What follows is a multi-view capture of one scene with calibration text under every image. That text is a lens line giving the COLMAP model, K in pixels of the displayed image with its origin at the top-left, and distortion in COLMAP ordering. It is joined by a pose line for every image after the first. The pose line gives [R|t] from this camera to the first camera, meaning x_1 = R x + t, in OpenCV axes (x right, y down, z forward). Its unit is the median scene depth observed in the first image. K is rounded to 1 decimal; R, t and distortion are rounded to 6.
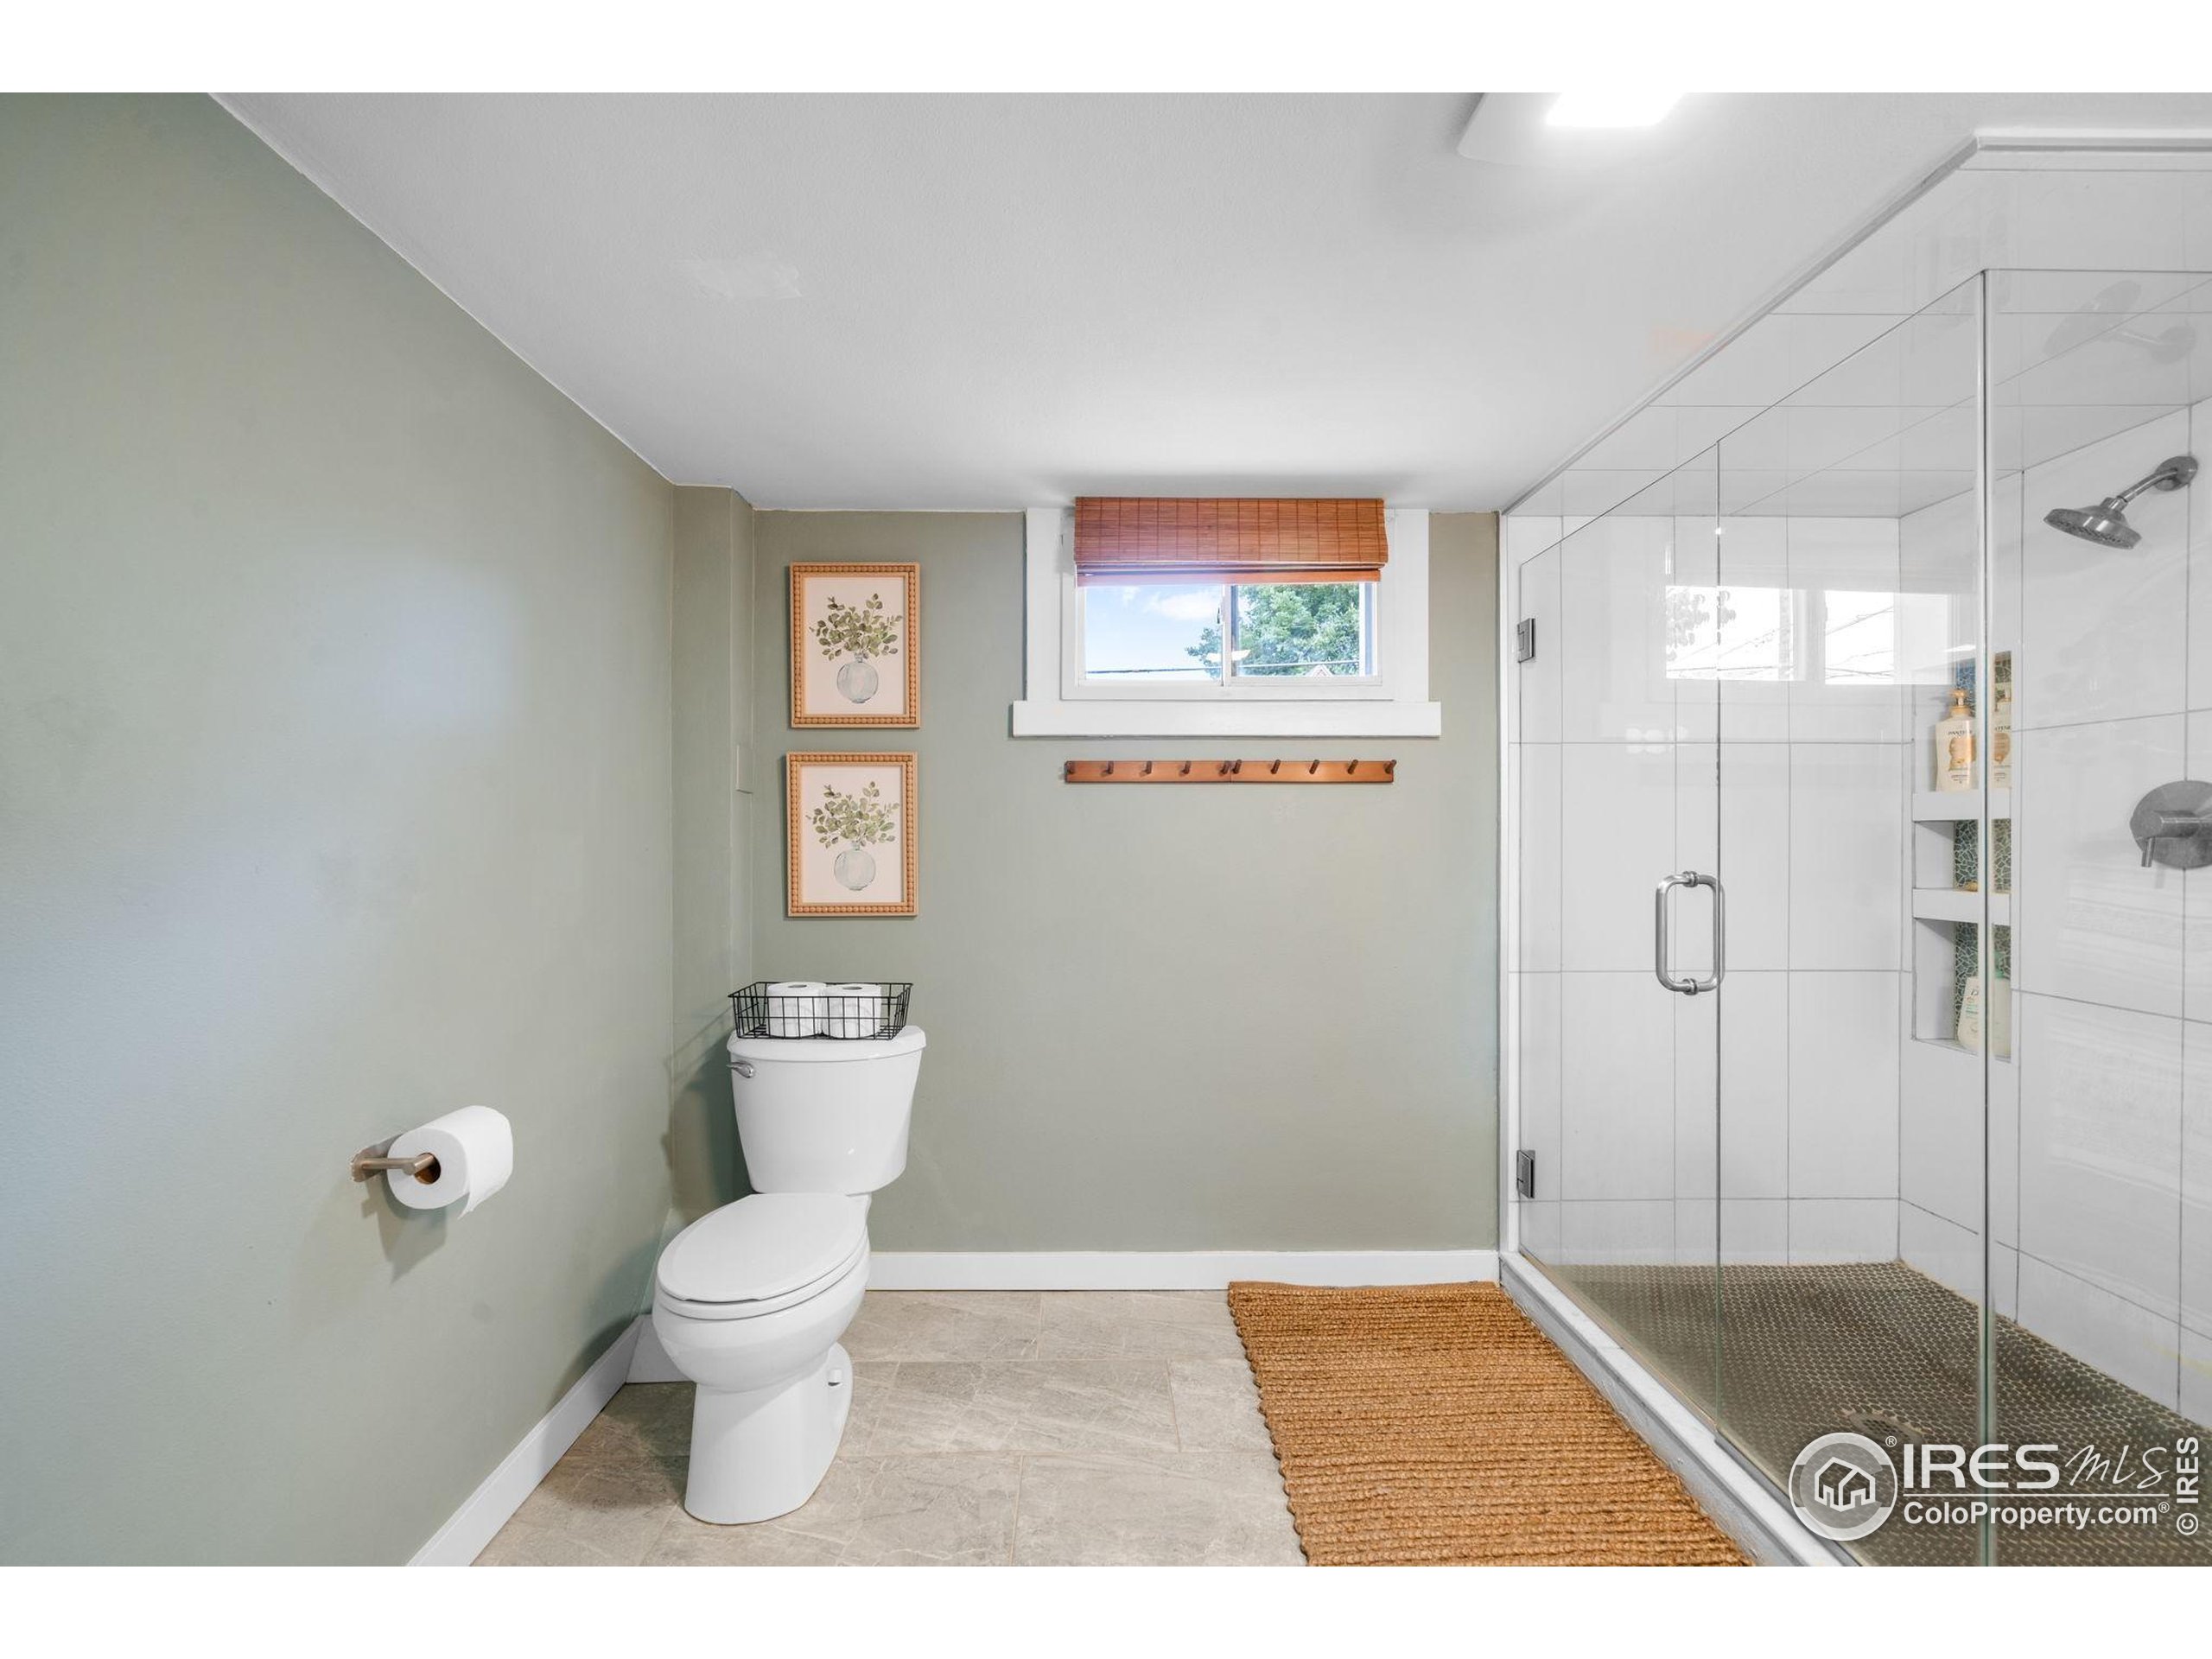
lens RADIAL K [[888.2, 0, 1095.0], [0, 888.2, 837.7], [0, 0, 1]] dist [0.000123, 0.000012]
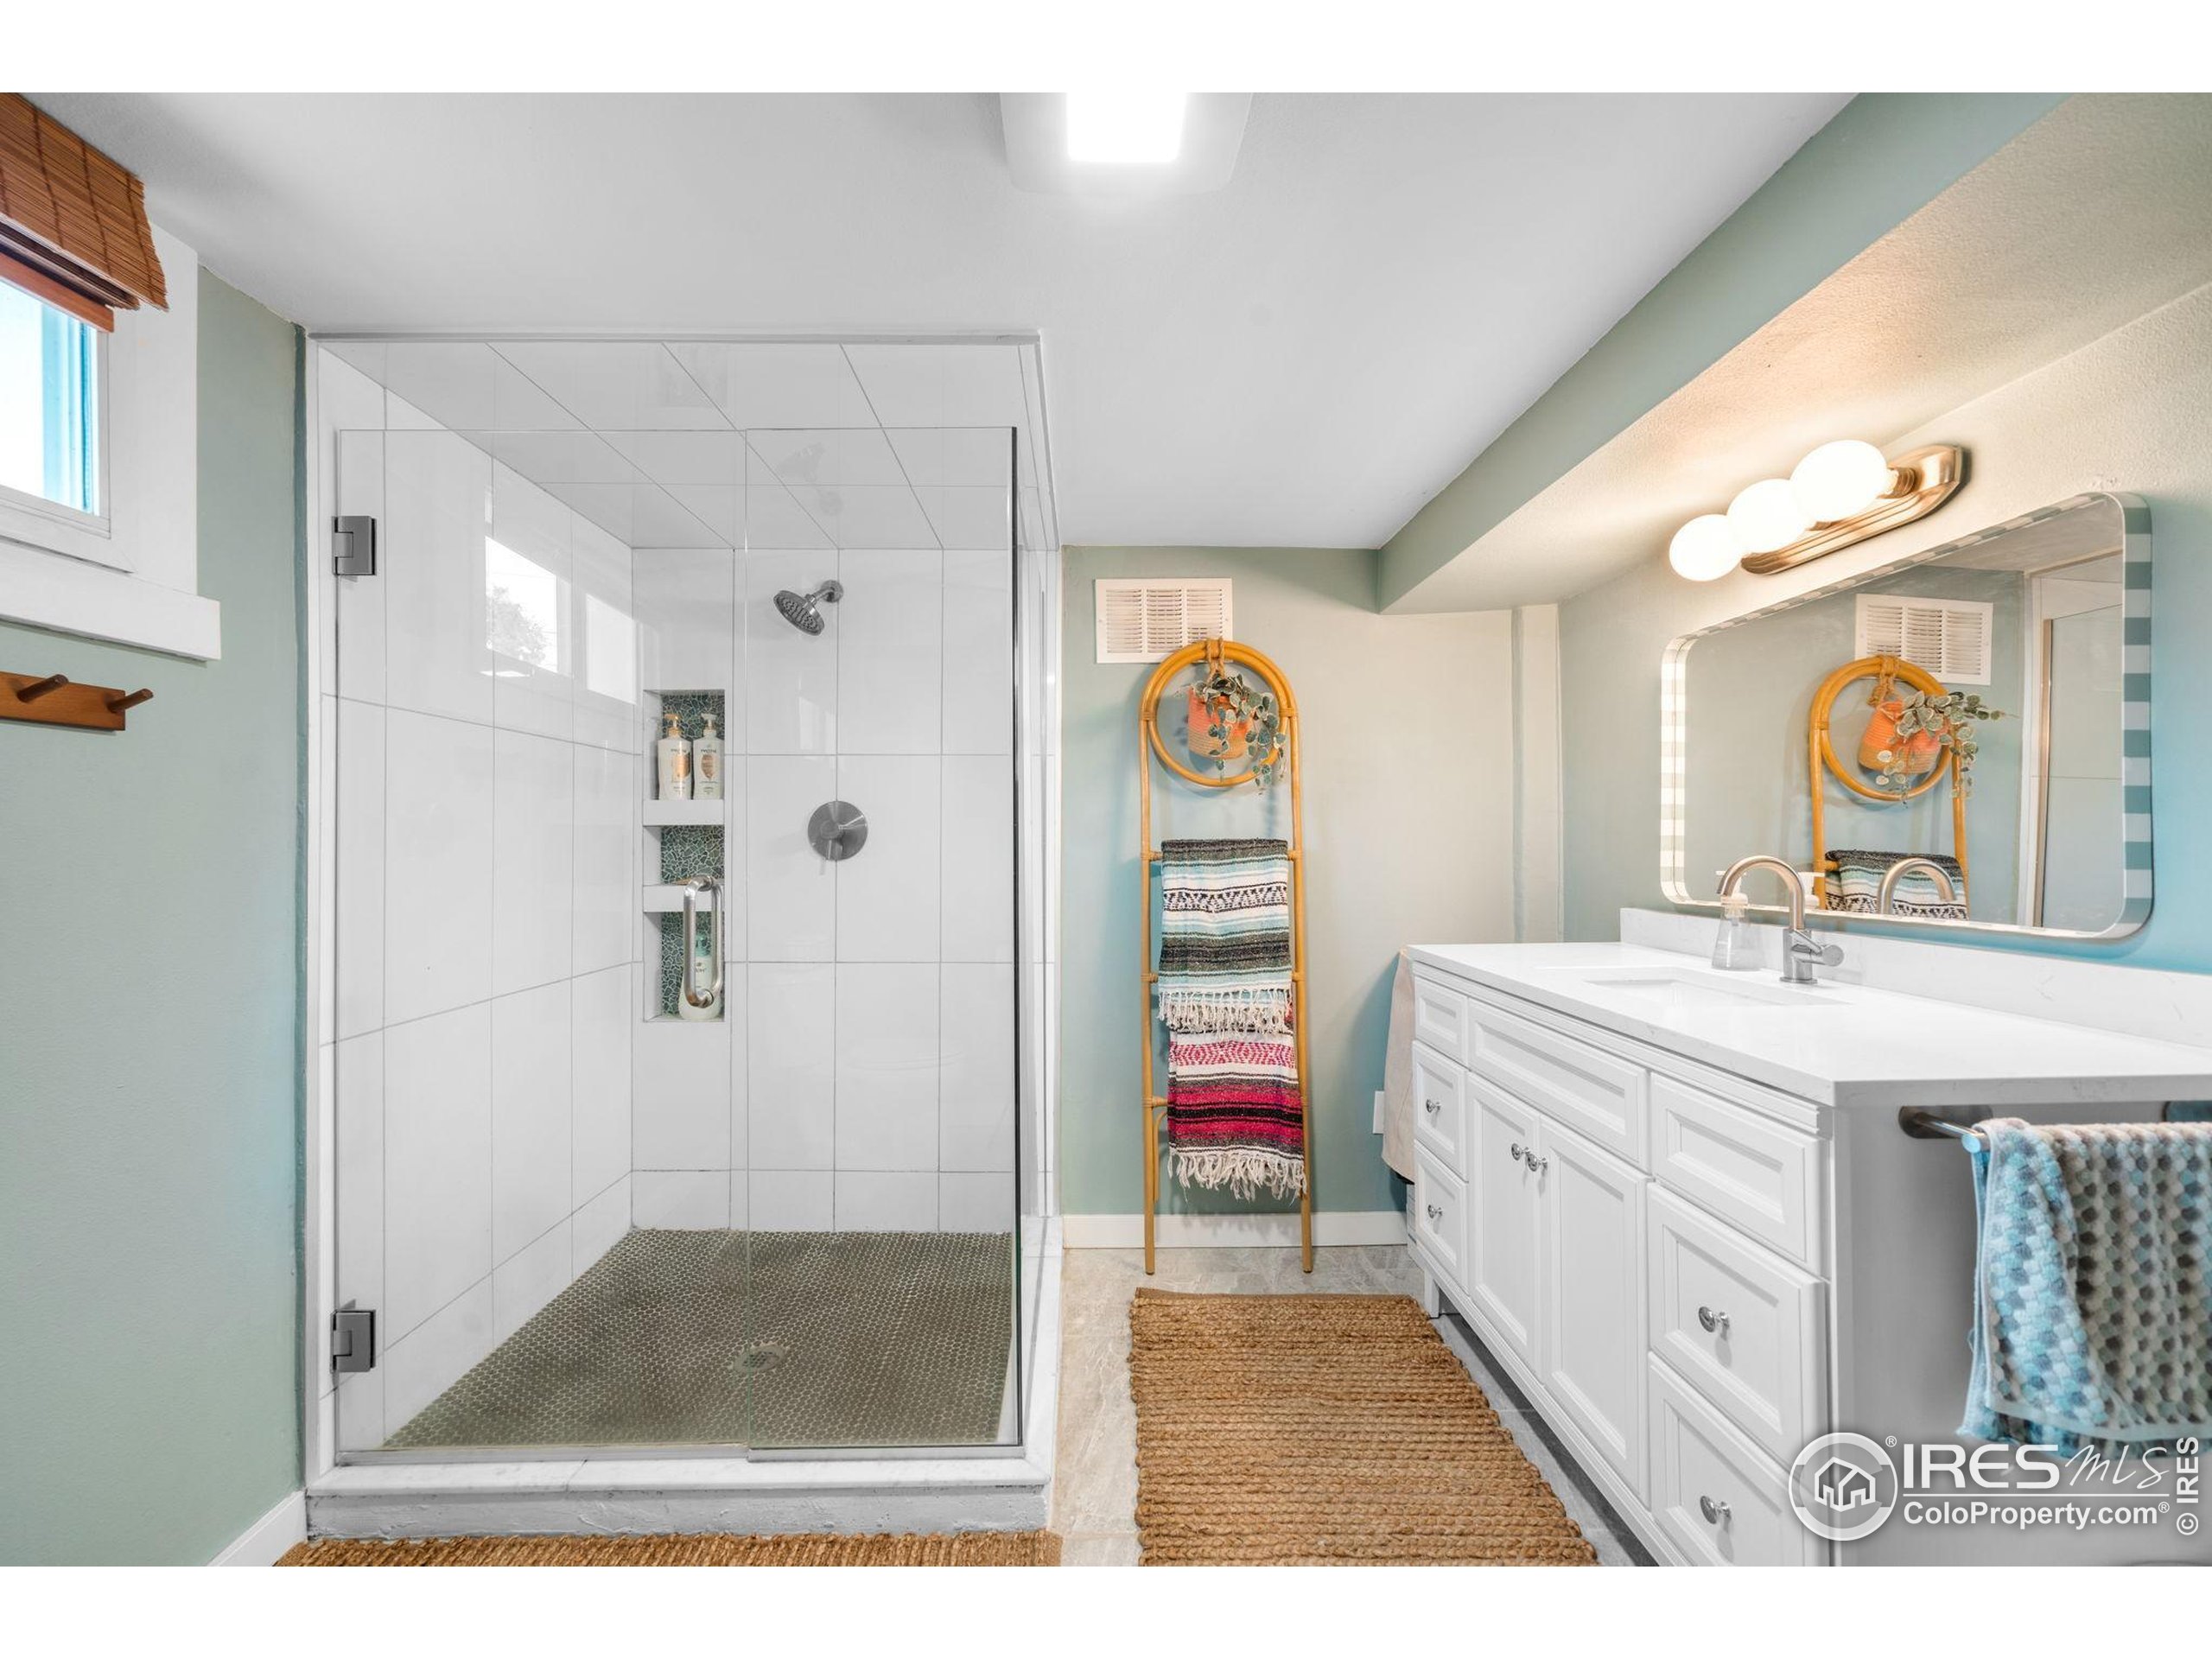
lens RADIAL K [[888.2, 0, 1095.0], [0, 888.2, 837.7], [0, 0, 1]] dist [0.000123, 0.000012]
pose [[-0.006387, 0.006242, 0.999960, -0.194410], [0.005414, 0.999966, -0.006207, 0.006199], [-0.999965, 0.005374, -0.006420, 0.442733]]
